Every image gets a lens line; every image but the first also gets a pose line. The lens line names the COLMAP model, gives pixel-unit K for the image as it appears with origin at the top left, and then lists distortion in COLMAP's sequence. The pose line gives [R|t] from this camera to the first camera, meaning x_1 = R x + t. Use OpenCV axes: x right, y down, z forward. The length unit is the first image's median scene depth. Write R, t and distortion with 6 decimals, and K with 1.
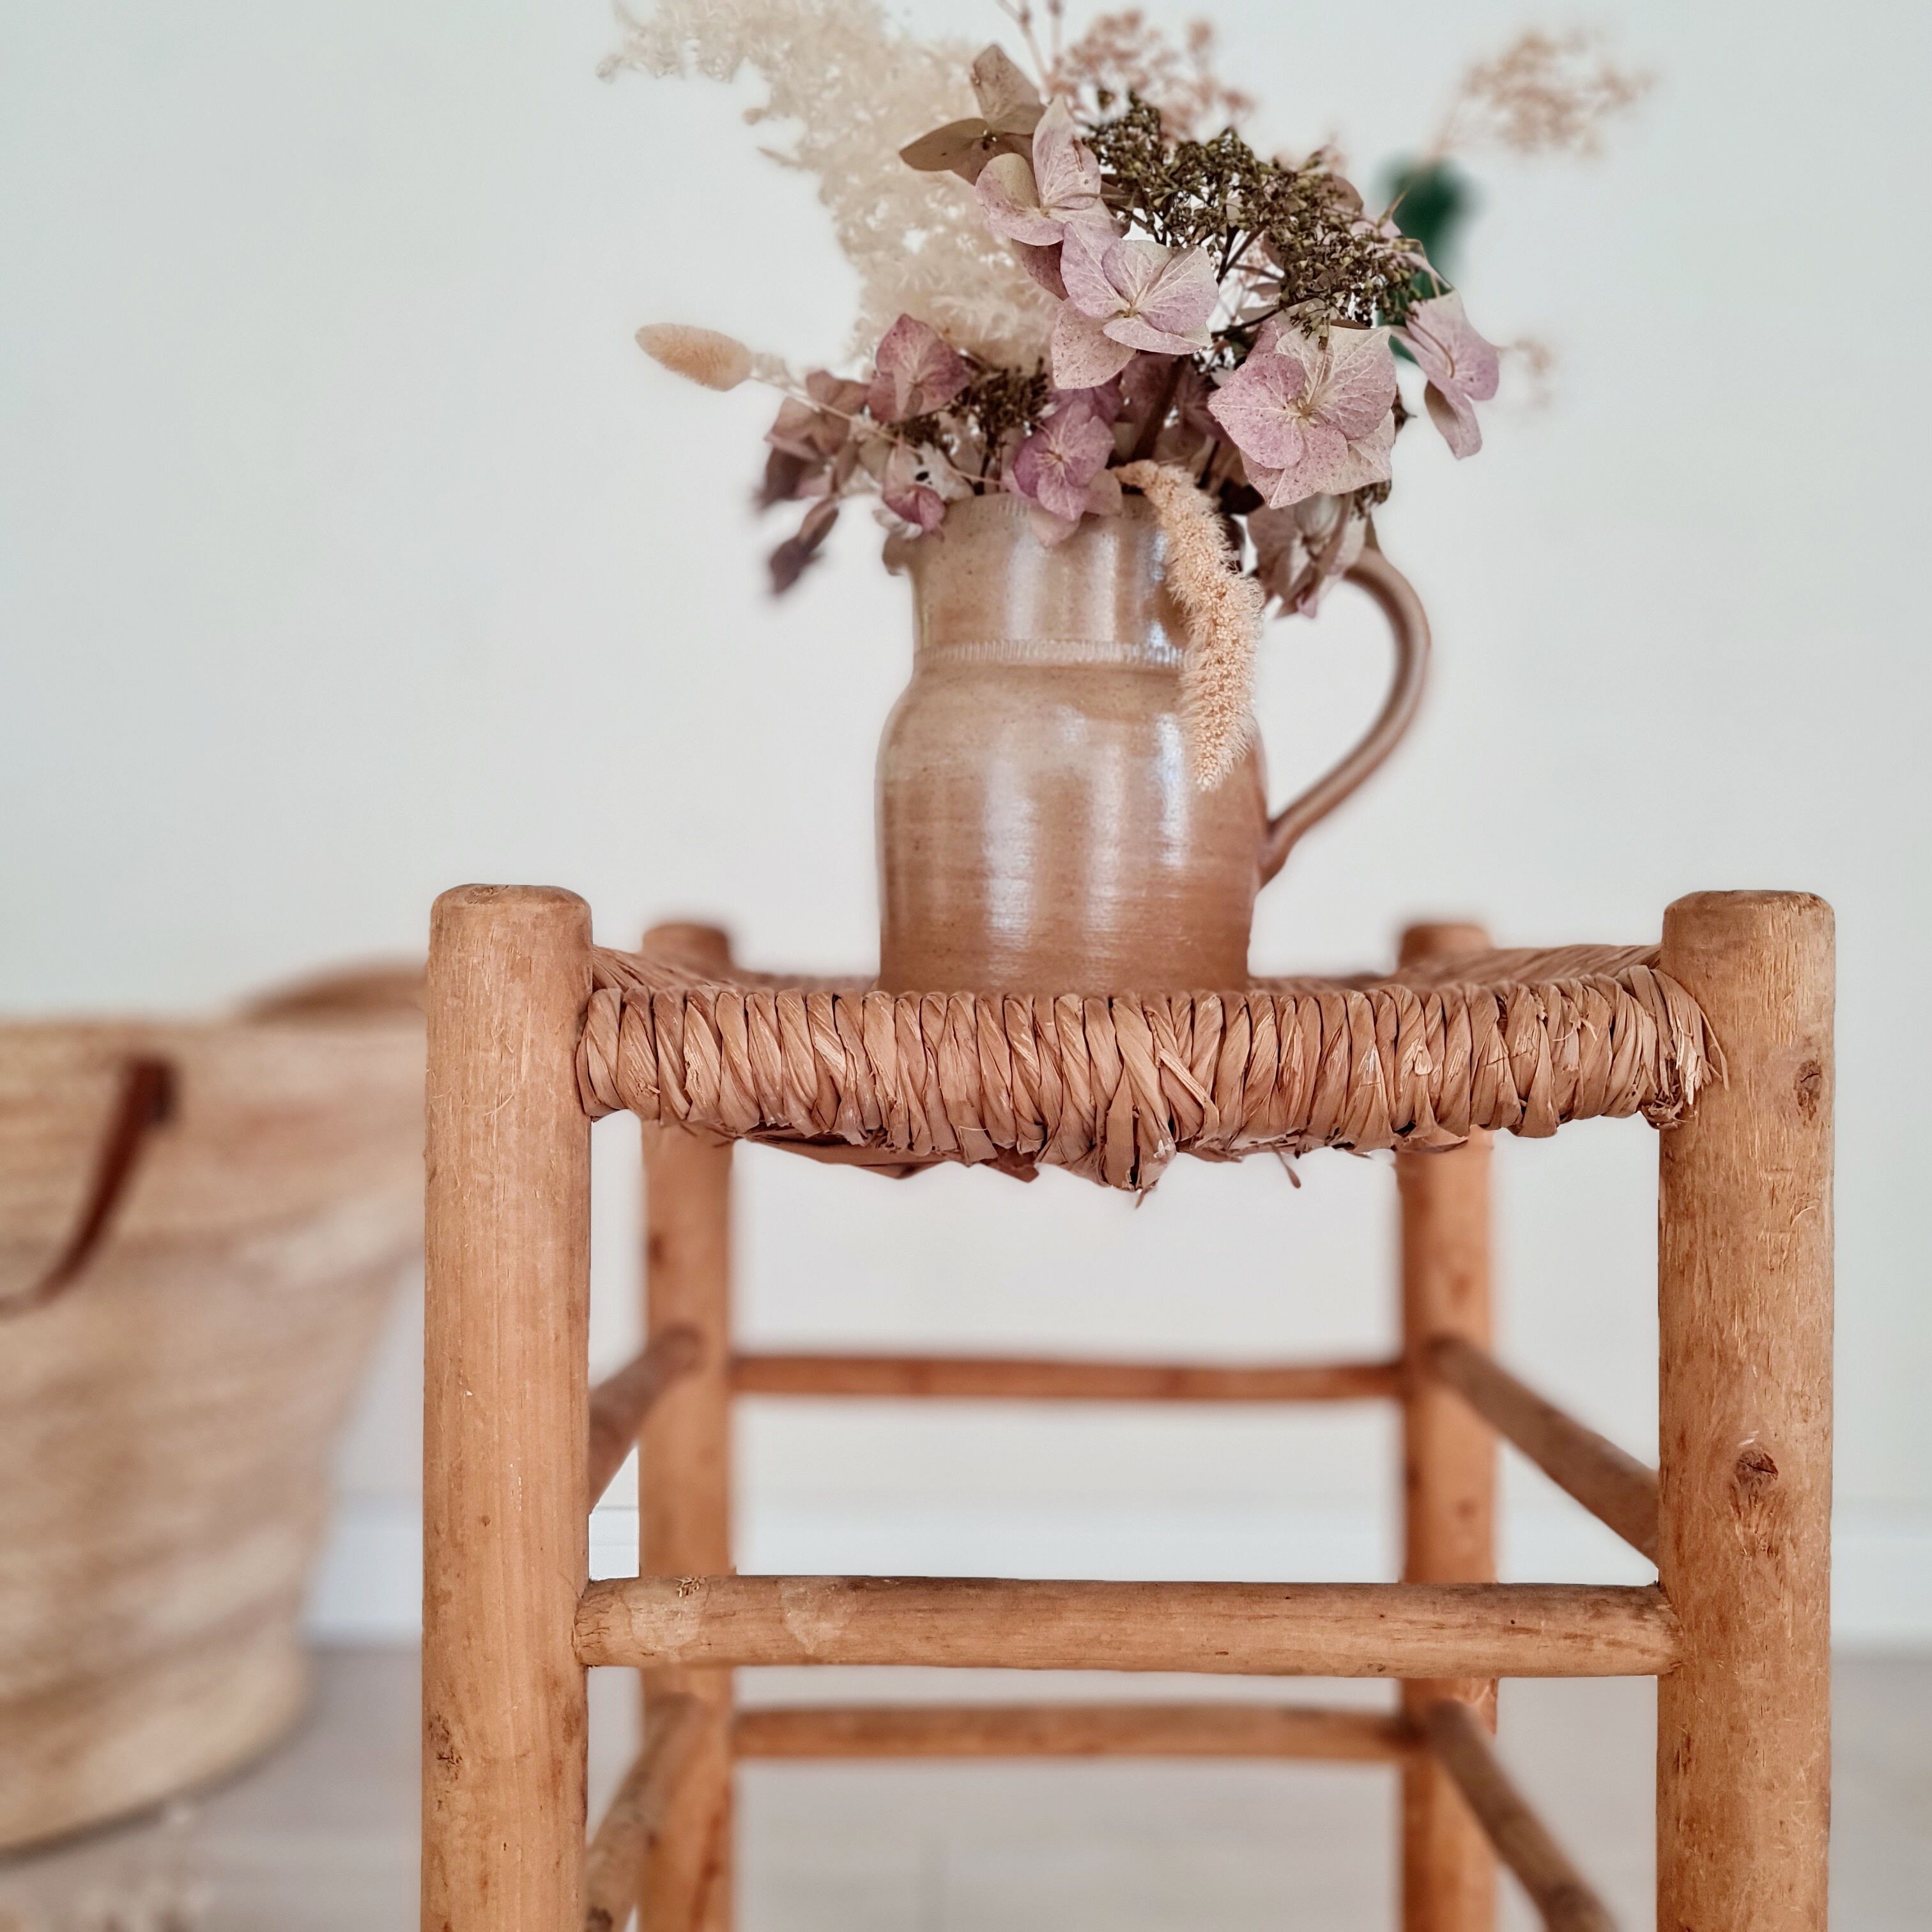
lens RADIAL K [[2060.7, 0, 964.6], [0, 2060.7, 924.5], [0, 0, 1]] dist [0.023842, 0.000000]
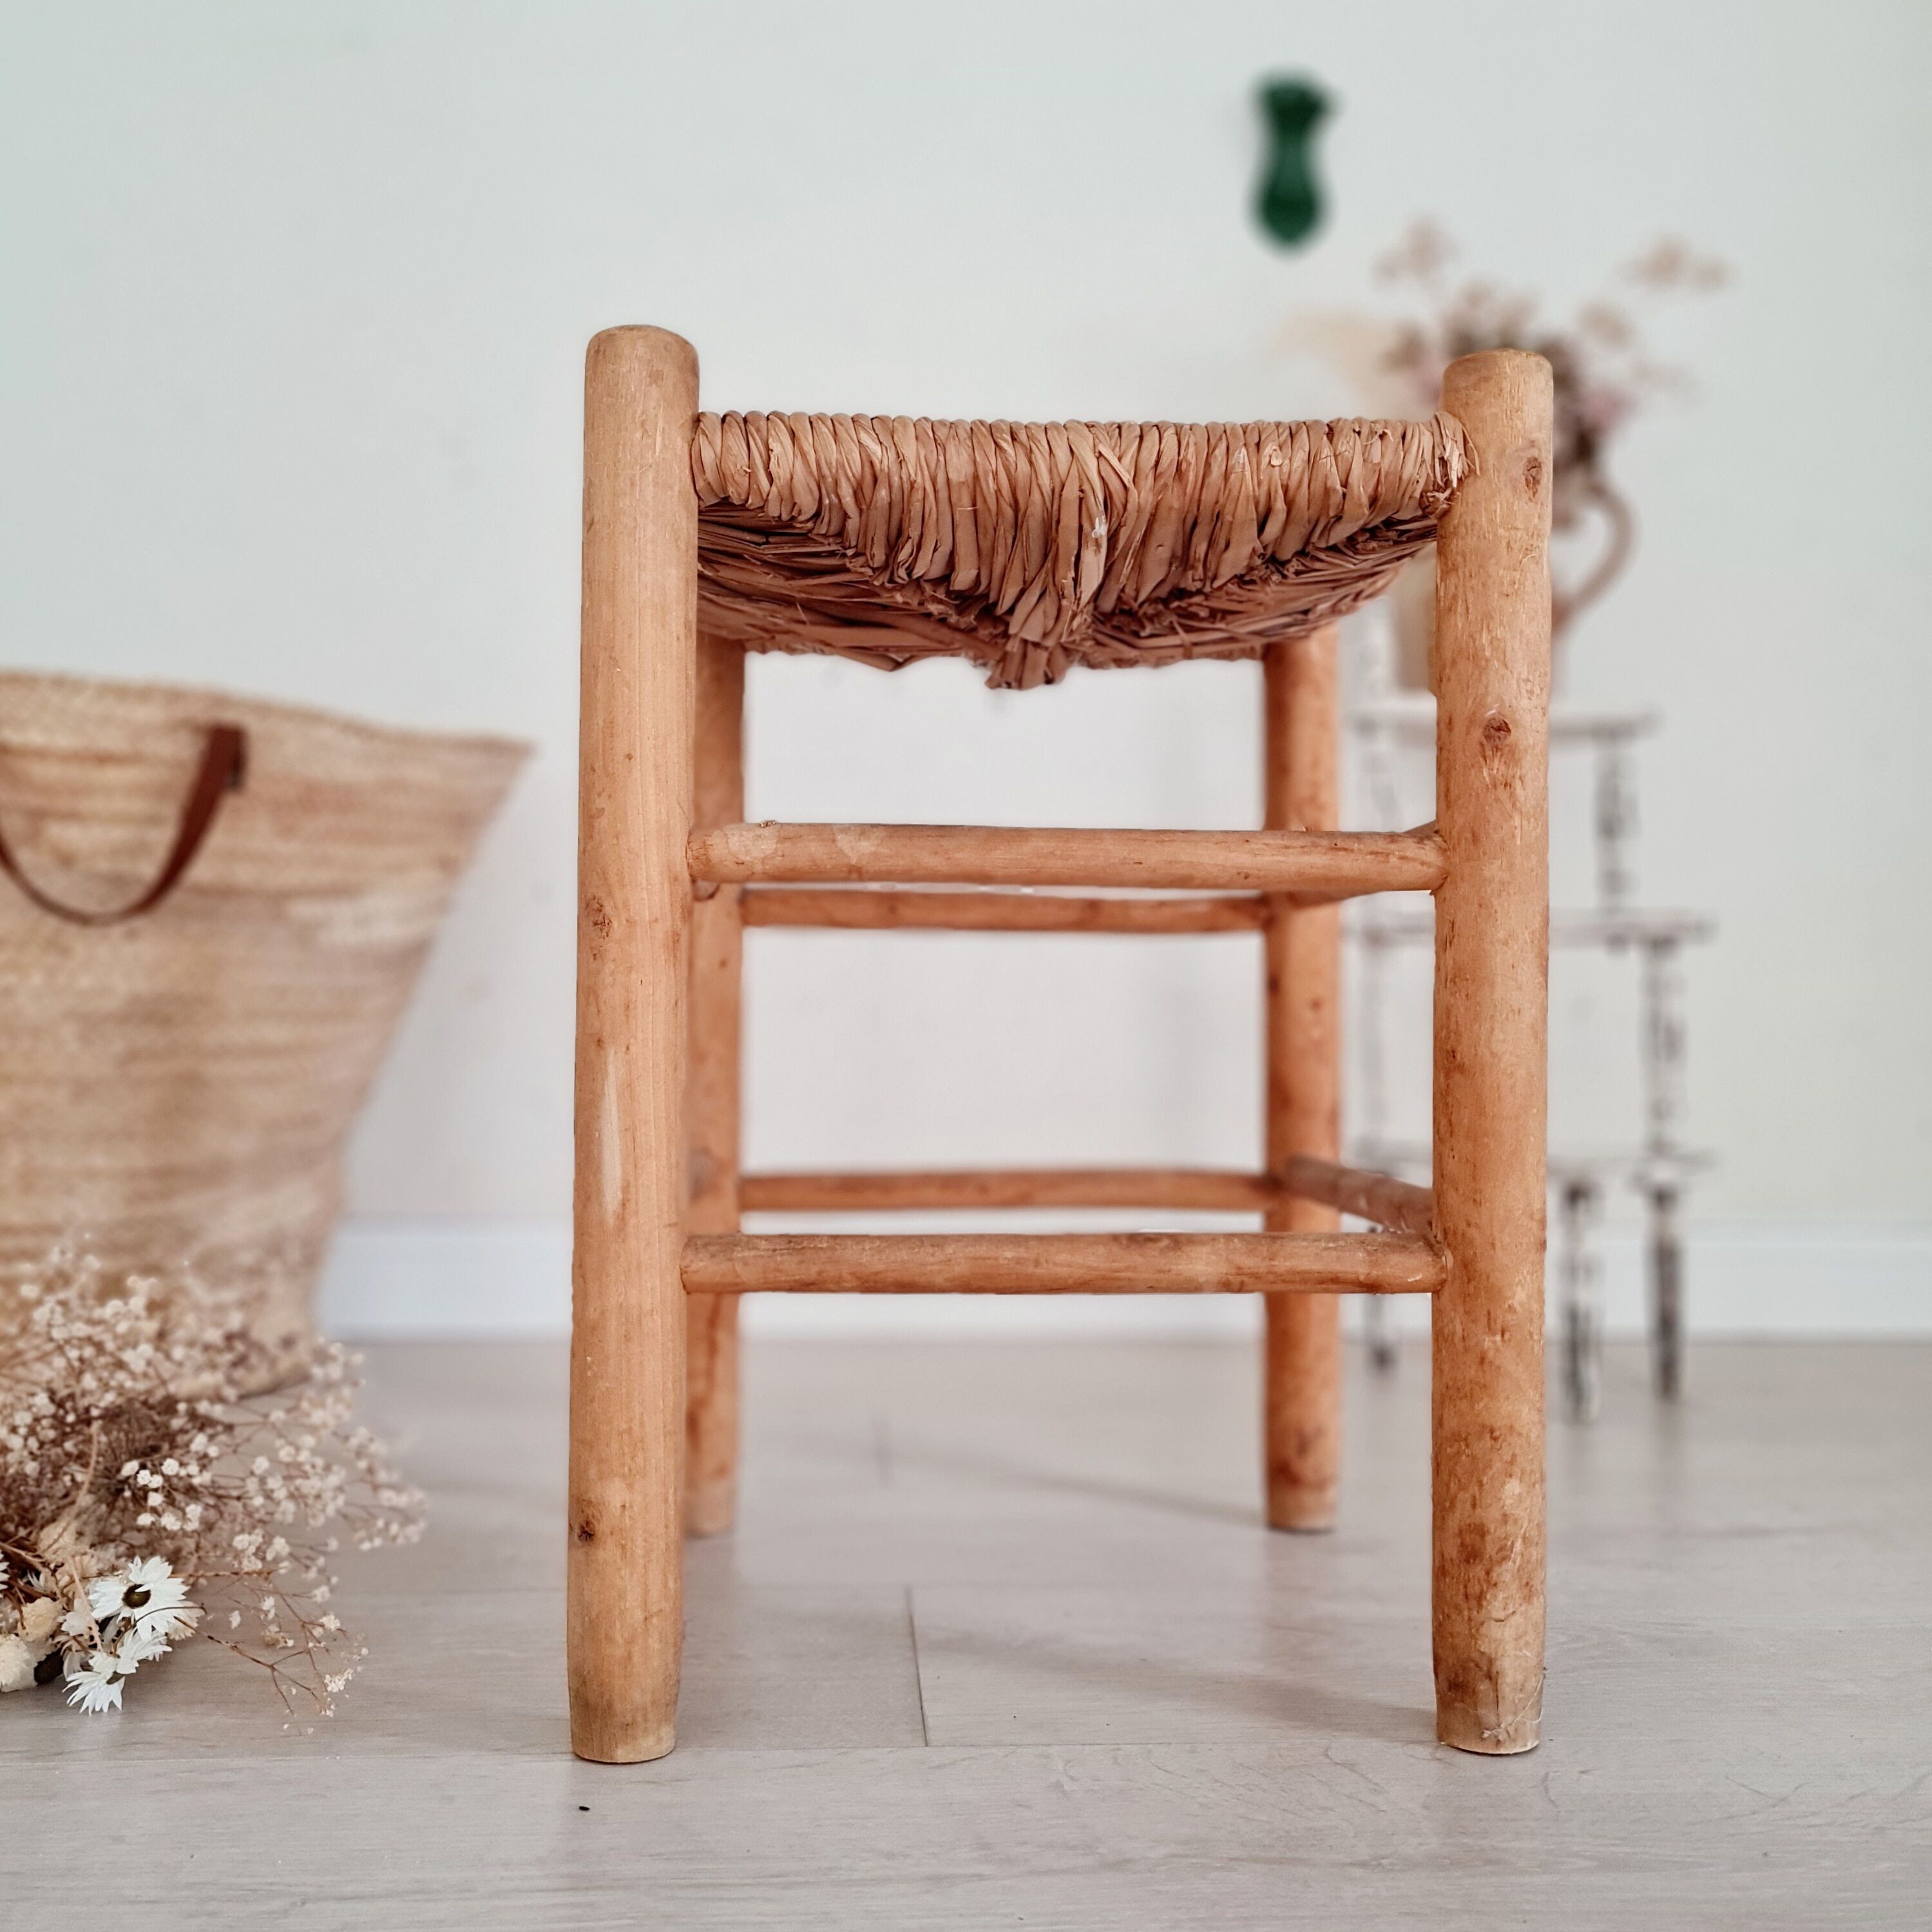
lens RADIAL K [[2060.7, 0, 982.3], [0, 2060.7, 939.4], [0, 0, 1]] dist [0.023842, 0.000000]
pose [[0.997658, 0.008642, 0.067849, -0.082536], [-0.006527, 0.999488, -0.031333, 0.452895], [-0.068085, 0.030817, 0.997203, -0.434868]]
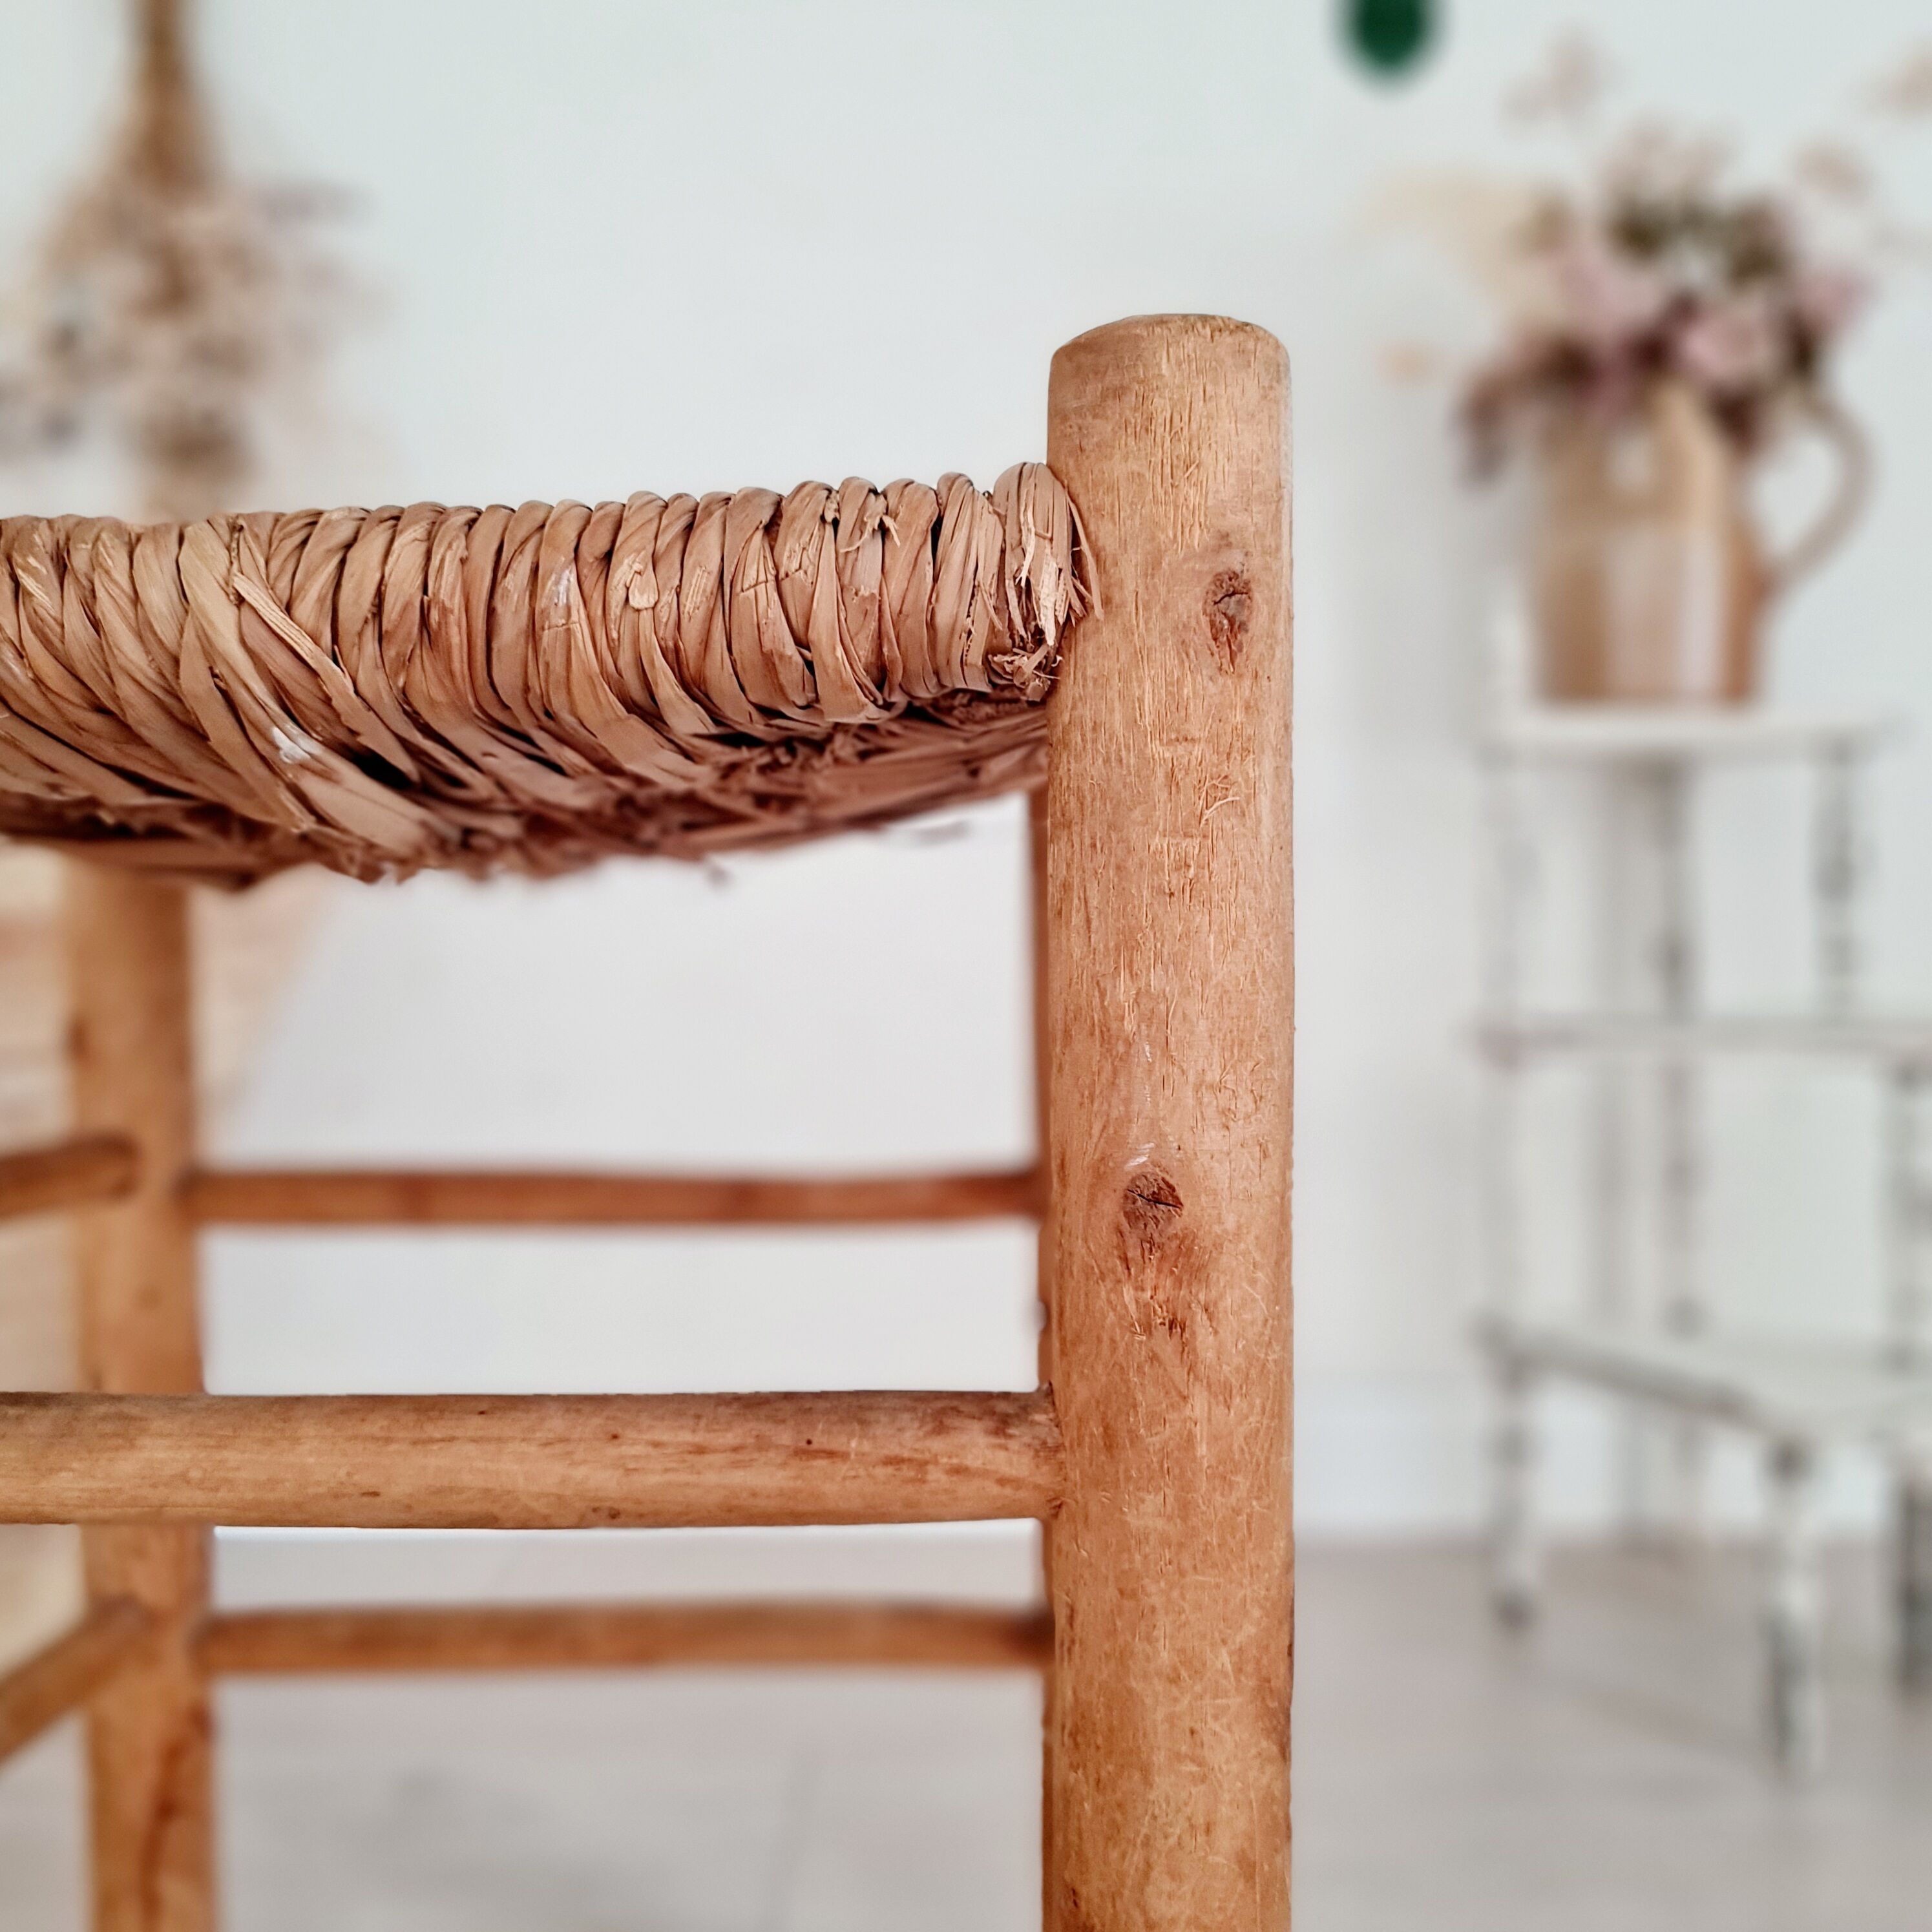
lens RADIAL K [[2060.7, 0, 970.6], [0, 2060.7, 948.1], [0, 0, 1]] dist [0.023842, 0.000000]
pose [[0.999823, -0.013439, -0.013179, 0.328972], [0.013982, 0.999019, 0.042025, 0.152242], [0.012601, -0.042202, 0.999030, 0.347000]]
